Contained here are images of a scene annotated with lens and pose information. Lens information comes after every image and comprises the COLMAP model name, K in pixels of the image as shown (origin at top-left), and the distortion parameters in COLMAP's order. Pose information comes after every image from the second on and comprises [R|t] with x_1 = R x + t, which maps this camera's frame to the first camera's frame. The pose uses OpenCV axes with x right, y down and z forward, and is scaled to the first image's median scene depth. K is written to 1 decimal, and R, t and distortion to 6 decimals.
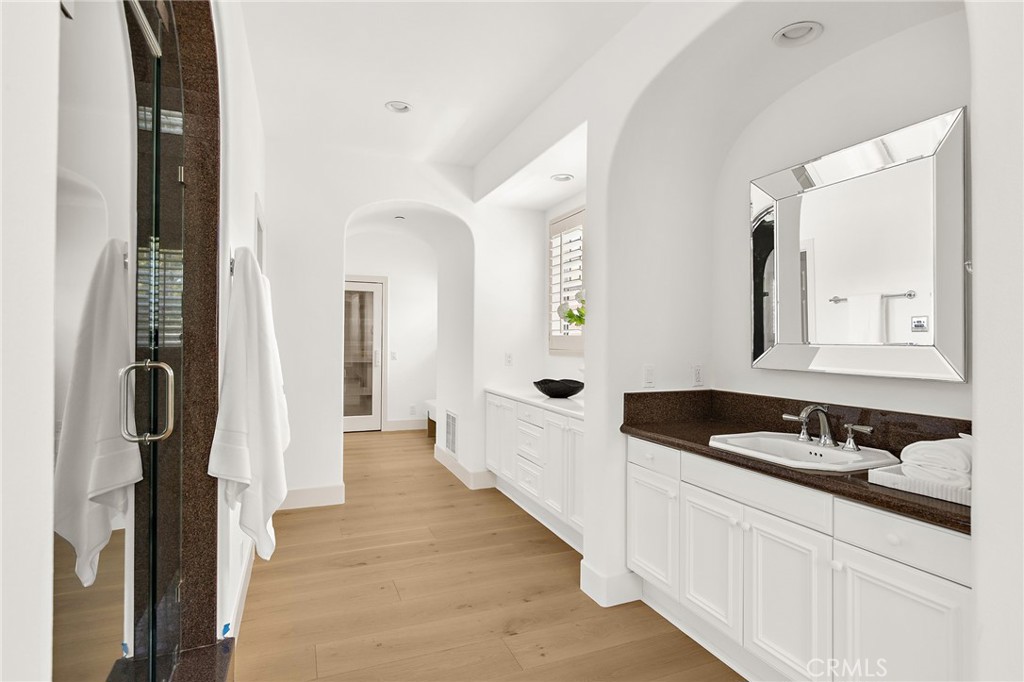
lens RADIAL K [[539.5, 0, 513.9], [0, 539.5, 338.7], [0, 0, 1]] dist [0.002386, -0.000324]
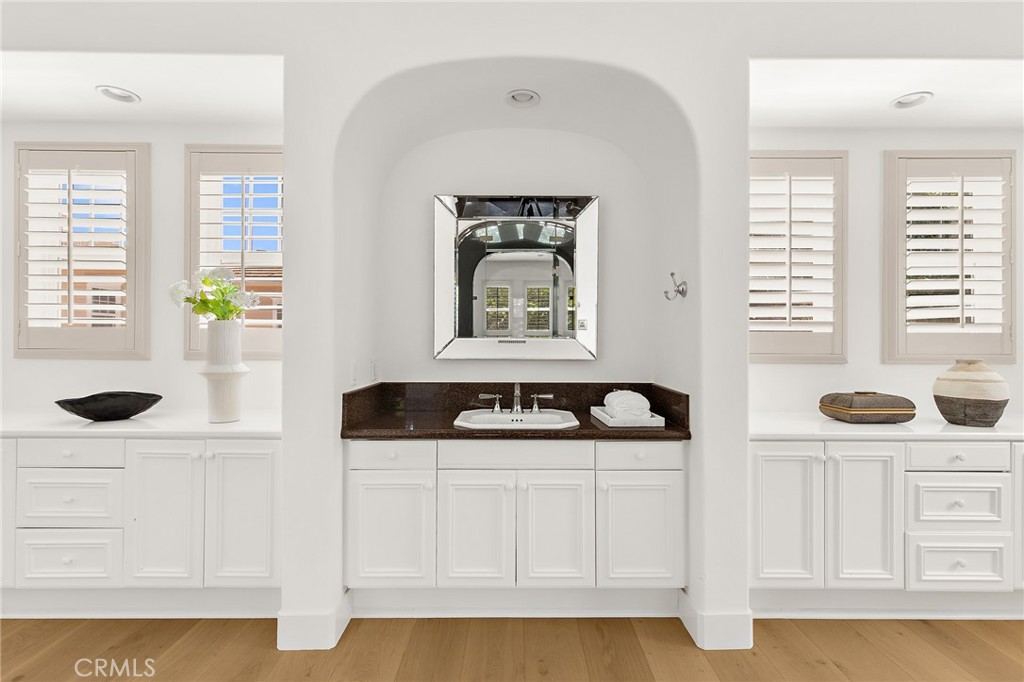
lens RADIAL K [[481.1, 0, 519.6], [0, 481.1, 340.1], [0, 0, 1]] dist [0.006787, -0.000092]
pose [[0.358748, 0.001520, 0.933433, -0.434816], [-0.003280, 0.999995, -0.000367, 0.013735], [-0.933429, -0.002930, 0.358751, 0.455570]]
